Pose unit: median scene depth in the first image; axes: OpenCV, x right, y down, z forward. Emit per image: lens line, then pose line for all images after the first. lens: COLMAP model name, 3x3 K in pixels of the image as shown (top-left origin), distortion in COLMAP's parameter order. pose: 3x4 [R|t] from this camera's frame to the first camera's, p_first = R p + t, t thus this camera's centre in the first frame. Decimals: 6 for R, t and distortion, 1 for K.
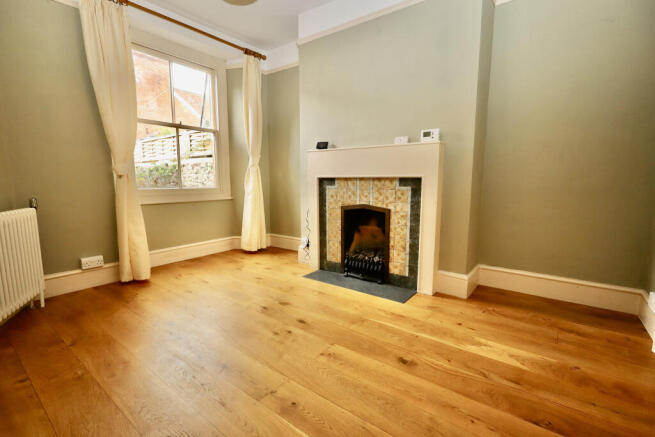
lens RADIAL K [[299.2, 0, 327.0], [0, 299.2, 218.8], [0, 0, 1]] dist [-0.010522, 0.000397]
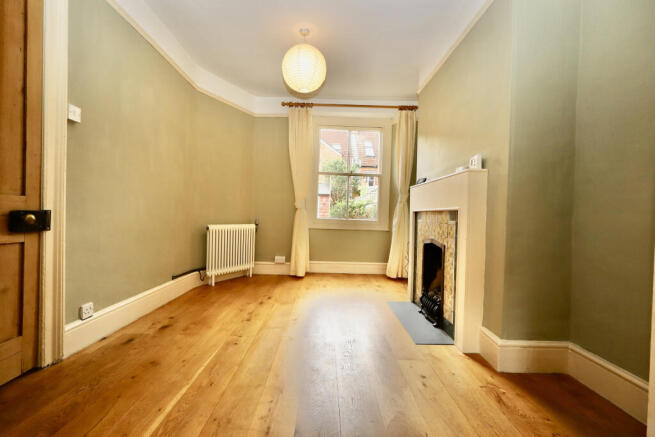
lens RADIAL K [[299.2, 0, 325.8], [0, 299.2, 215.6], [0, 0, 1]] dist [-0.010522, 0.000397]
pose [[0.611527, 0.018278, -0.791012, 0.706952], [-0.129044, 0.988651, -0.076917, -0.003726], [0.780630, 0.149112, 0.606946, 0.138929]]
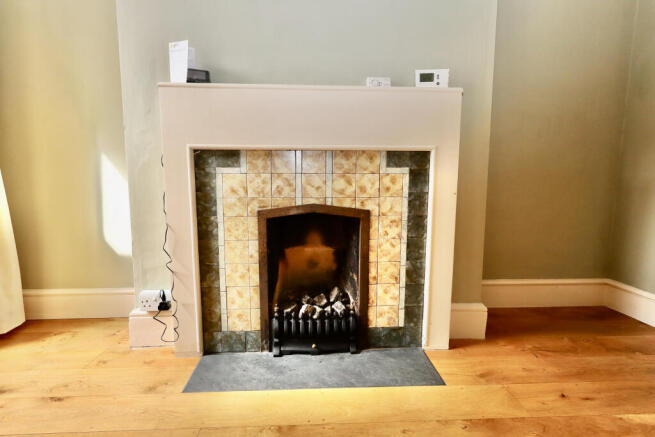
lens RADIAL K [[333.2, 0, 326.2], [0, 333.2, 220.5], [0, 0, 1]] dist [-0.010435, 0.001262]
pose [[0.765588, -0.073407, 0.639129, -0.226856], [0.083797, 0.996384, 0.014063, -0.028343], [-0.637850, 0.042791, 0.768971, 0.585332]]
